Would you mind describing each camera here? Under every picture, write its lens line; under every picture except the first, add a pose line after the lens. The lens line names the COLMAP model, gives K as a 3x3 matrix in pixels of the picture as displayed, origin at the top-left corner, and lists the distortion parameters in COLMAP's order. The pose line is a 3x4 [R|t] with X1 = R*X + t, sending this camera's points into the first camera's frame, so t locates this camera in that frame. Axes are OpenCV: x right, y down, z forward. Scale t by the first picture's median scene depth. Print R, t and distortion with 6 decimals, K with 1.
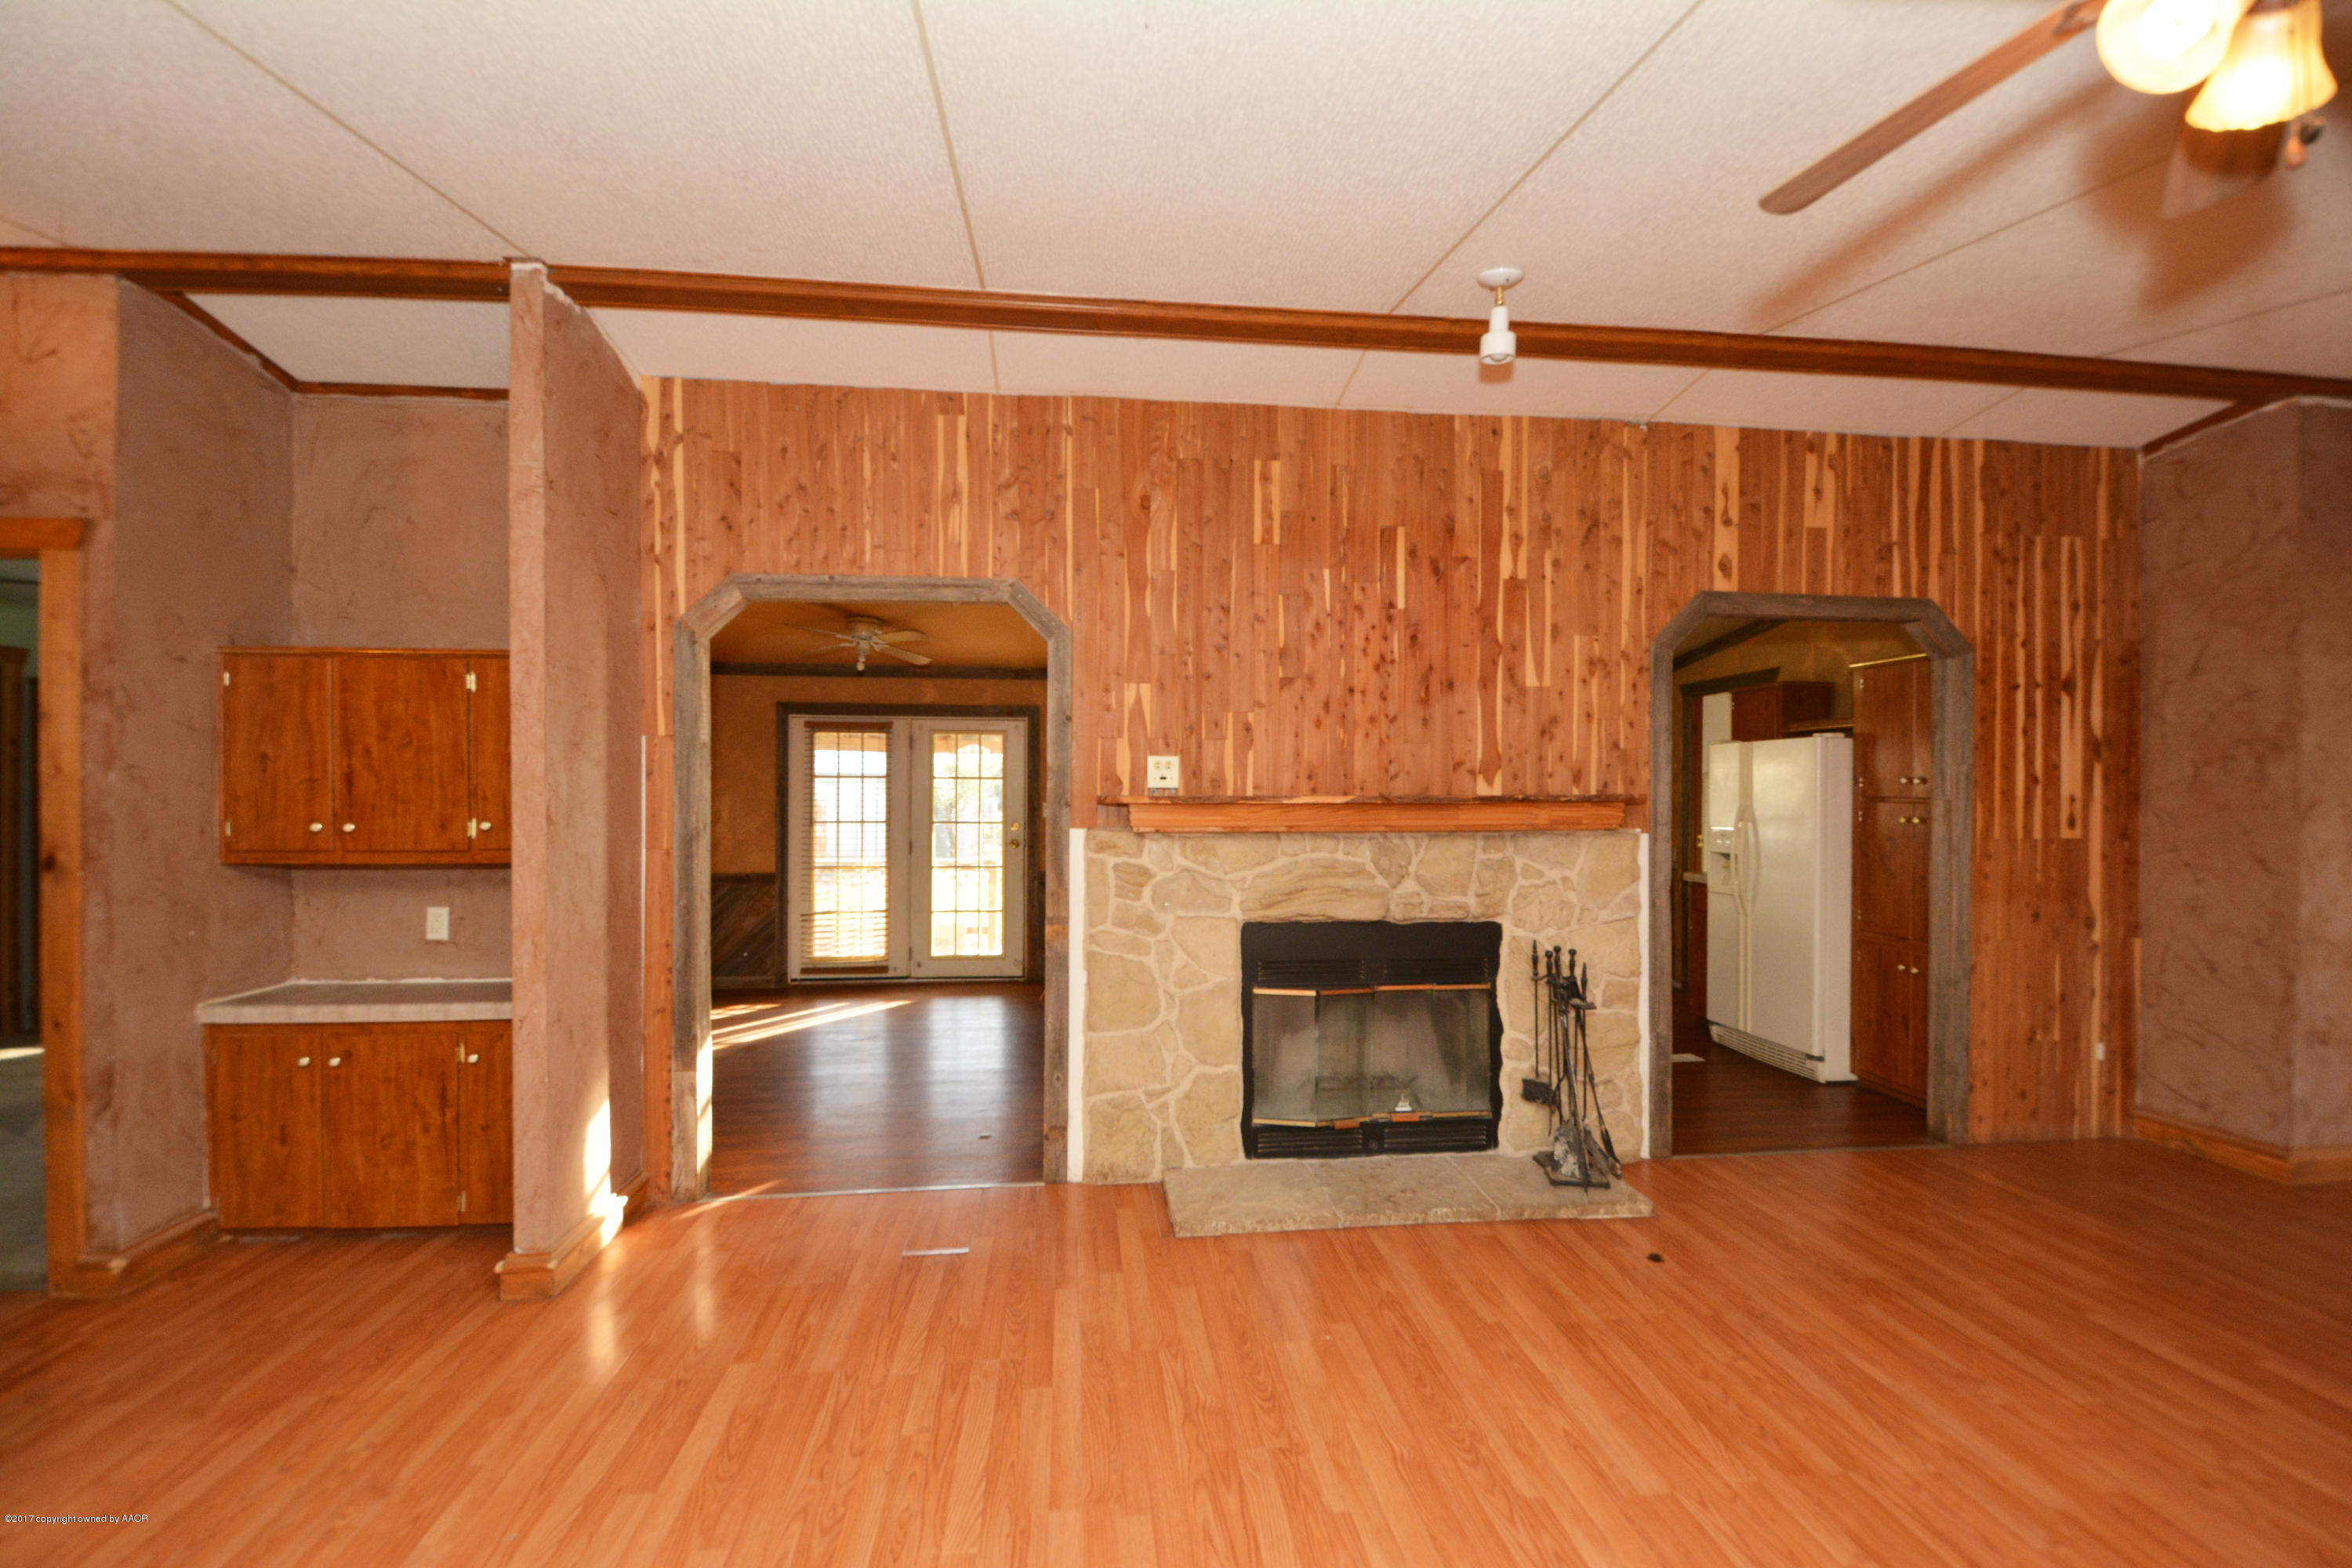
lens RADIAL K [[1019.9, 0, 1197.9], [0, 1019.9, 795.4], [0, 0, 1]] dist [-0.005729, -0.009320]
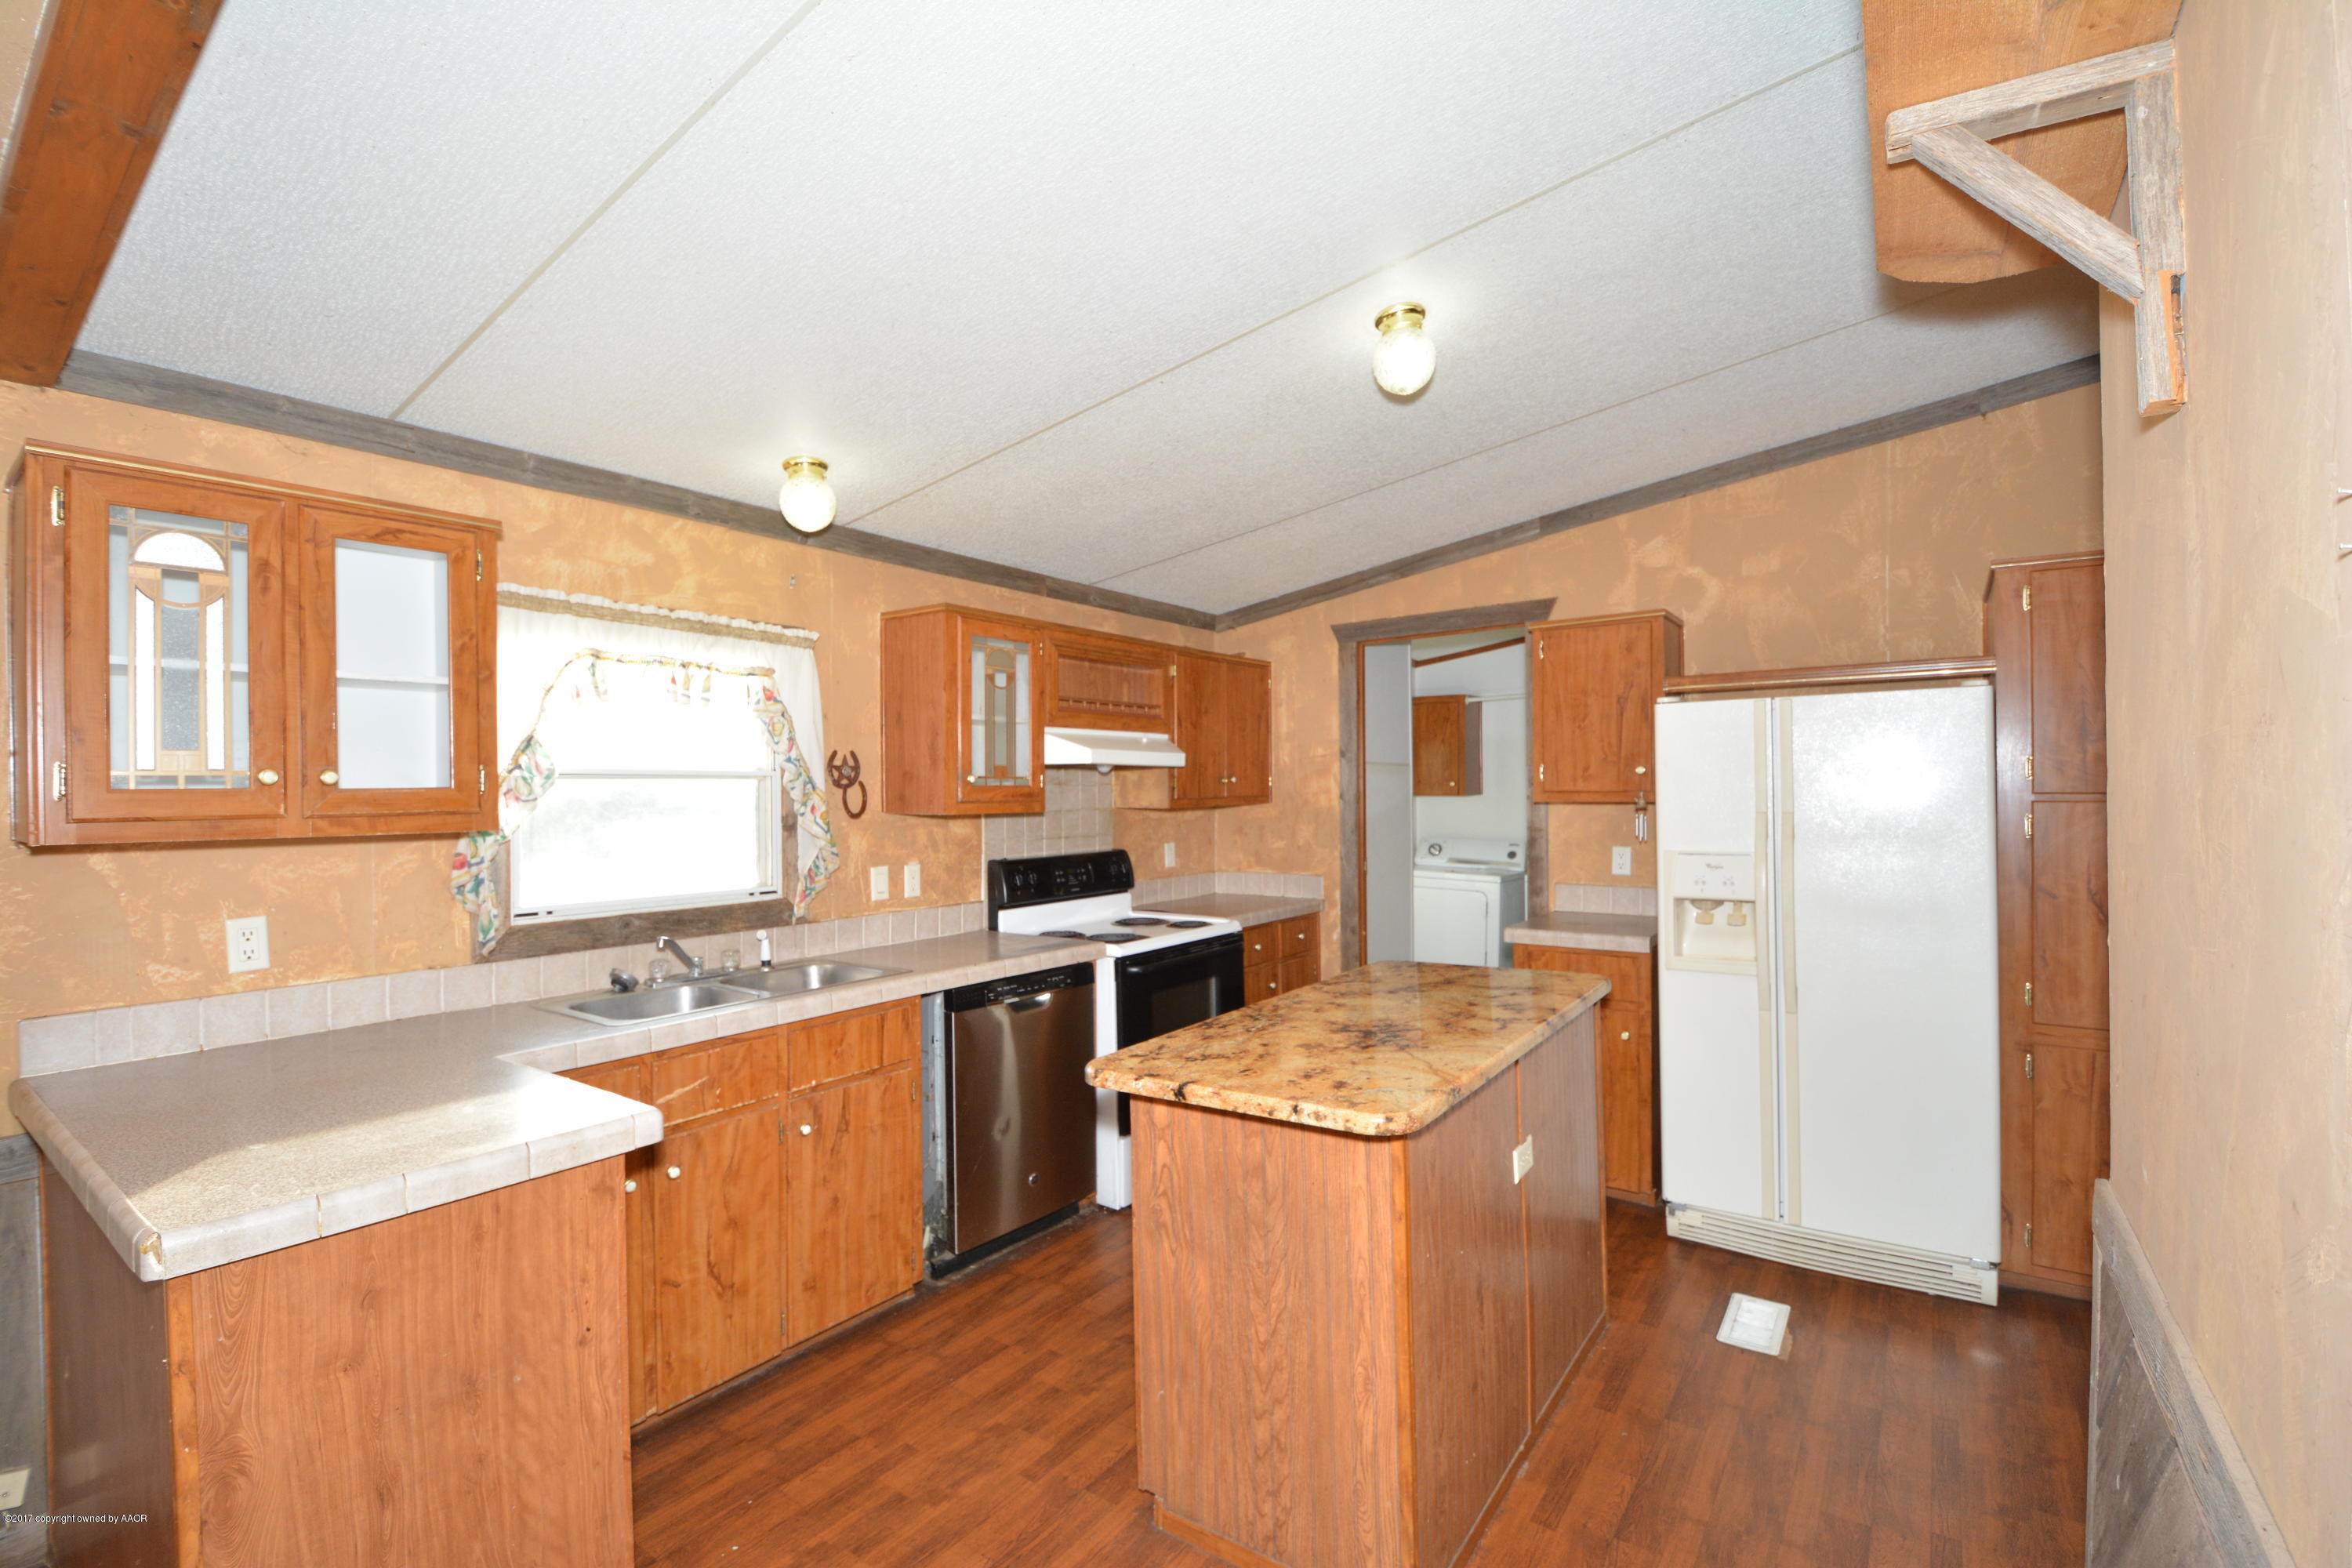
lens RADIAL K [[1019.9, 0, 1188.2], [0, 1019.9, 790.2], [0, 0, 1]] dist [-0.005729, -0.009320]
pose [[0.674419, -0.011802, 0.738254, -0.065141], [0.013442, 0.999903, 0.003705, -0.007807], [-0.738226, 0.007425, 0.674512, 0.647727]]
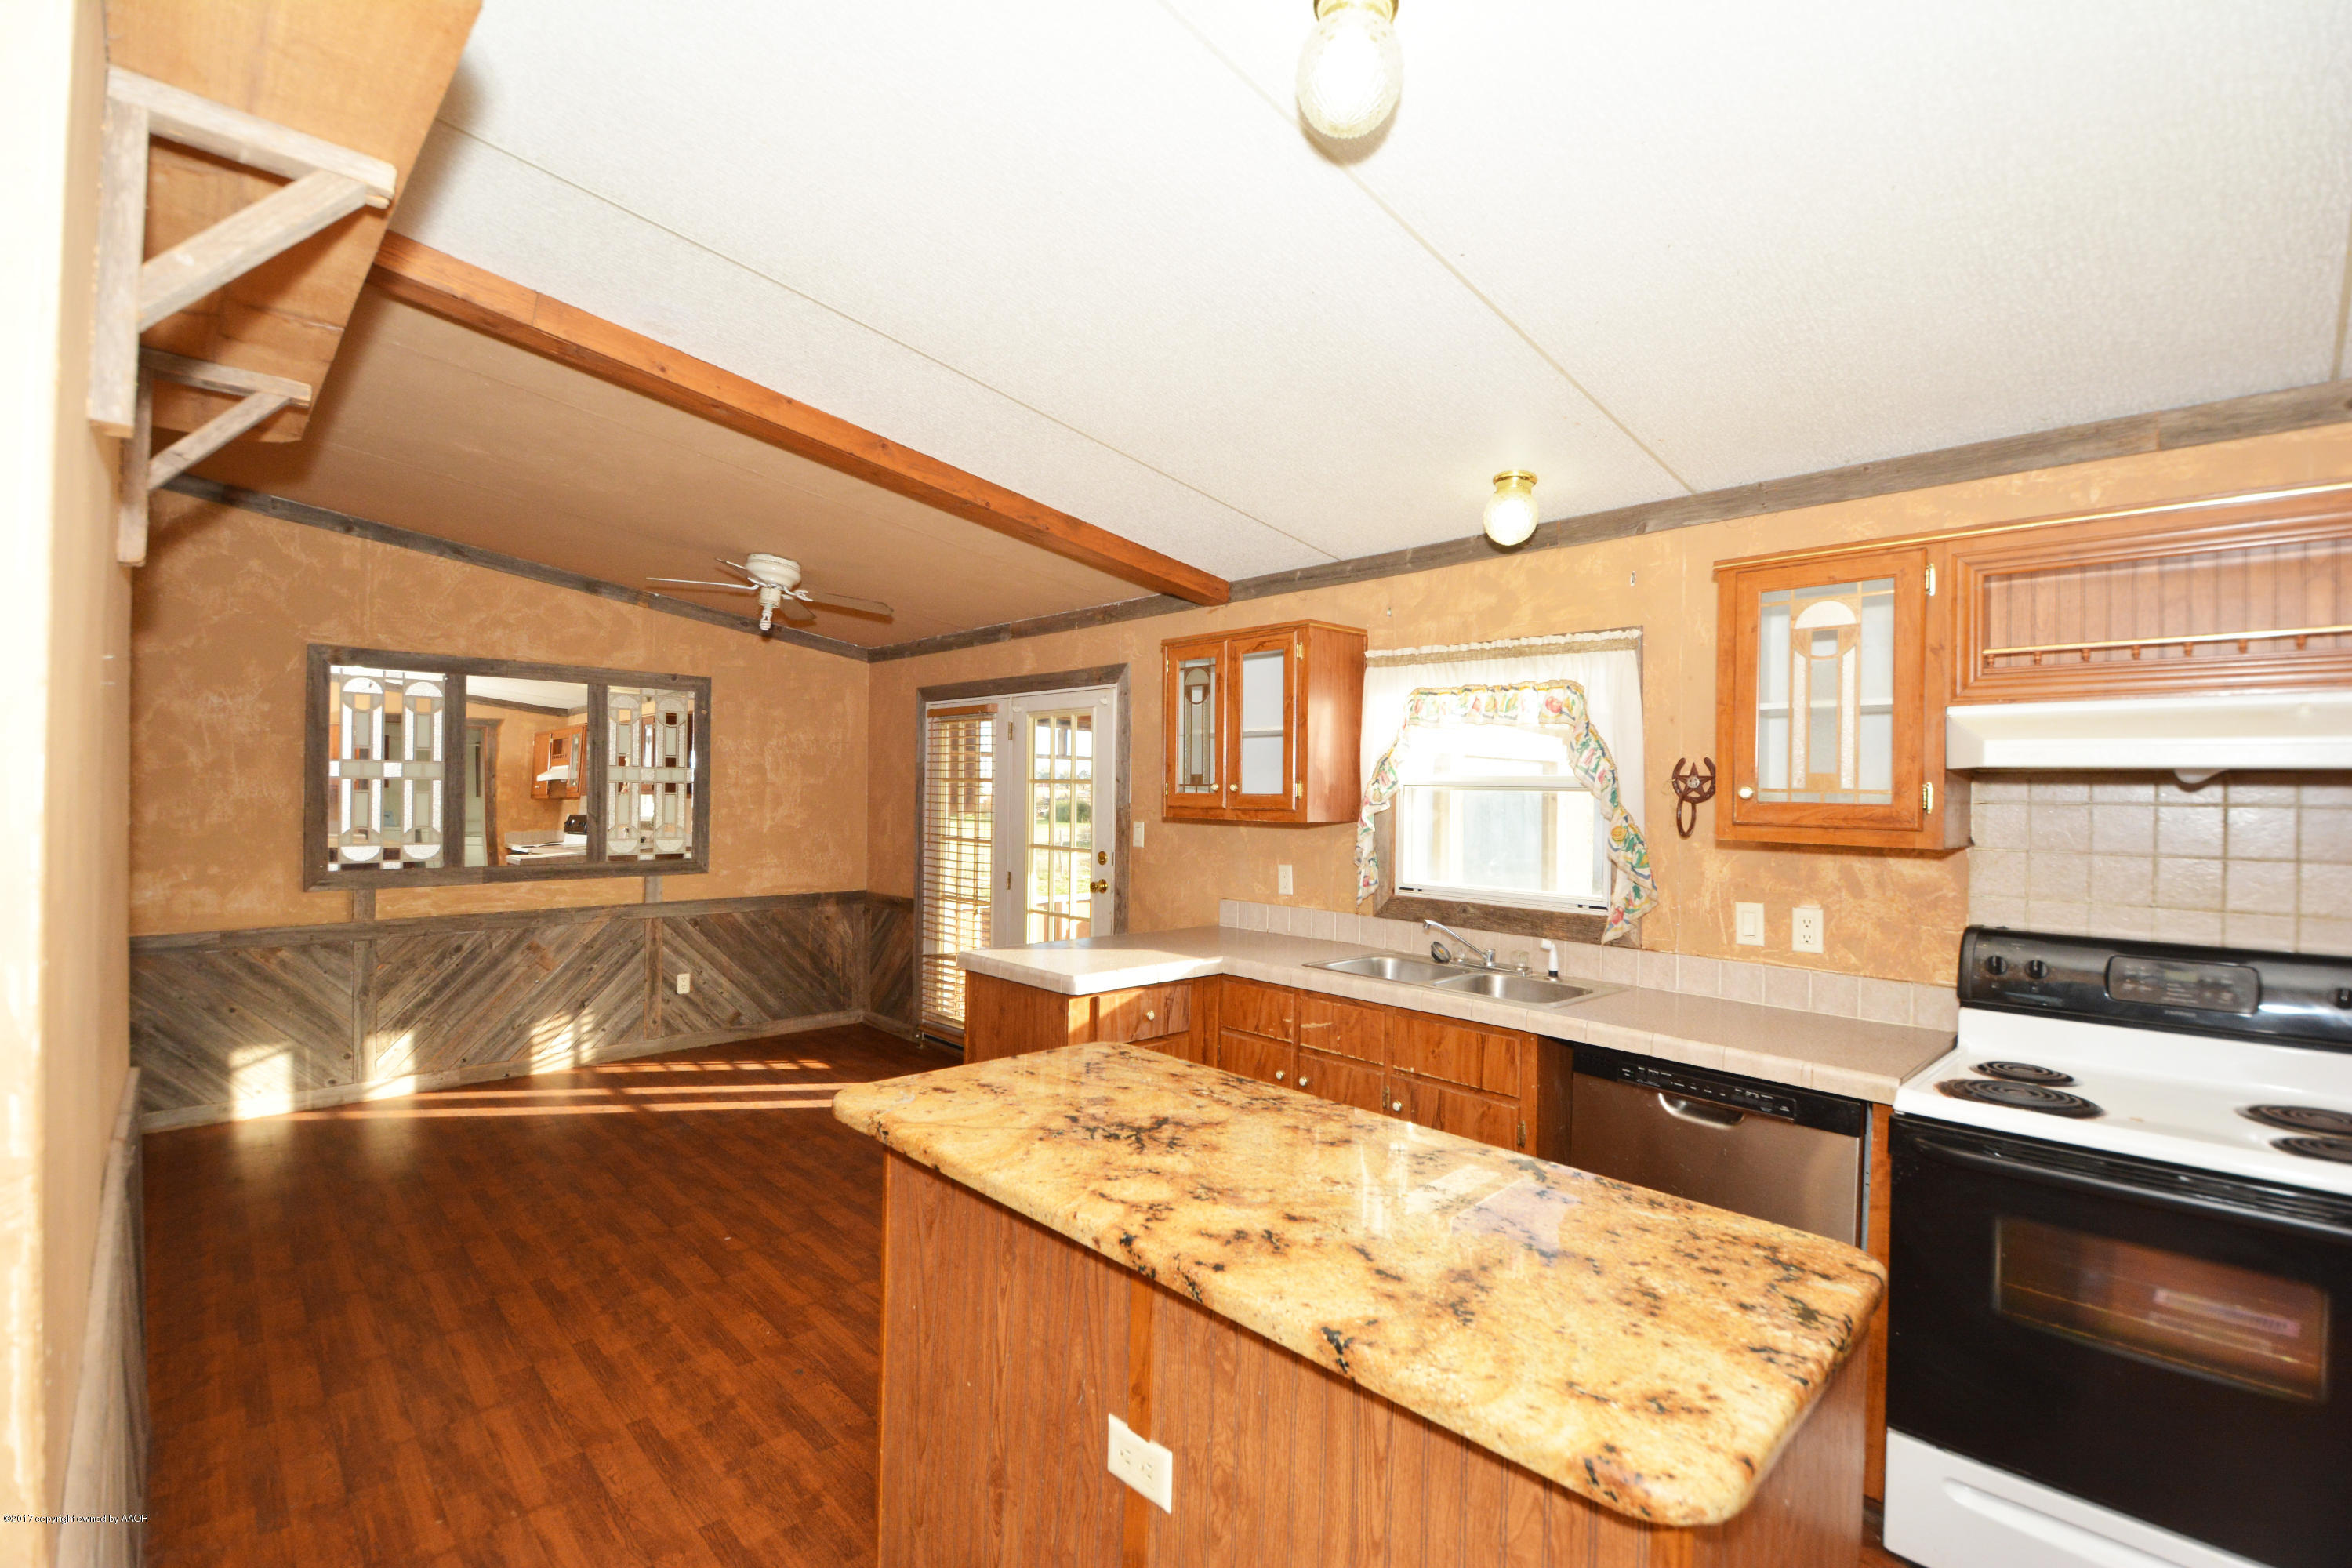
lens RADIAL K [[1019.9, 0, 1198.3], [0, 1019.9, 791.4], [0, 0, 1]] dist [-0.005729, -0.009320]
pose [[0.612115, 0.004492, -0.790756, 0.364272], [-0.017477, 0.999816, -0.007849, -0.006906], [0.790575, 0.018625, 0.612082, 0.682912]]
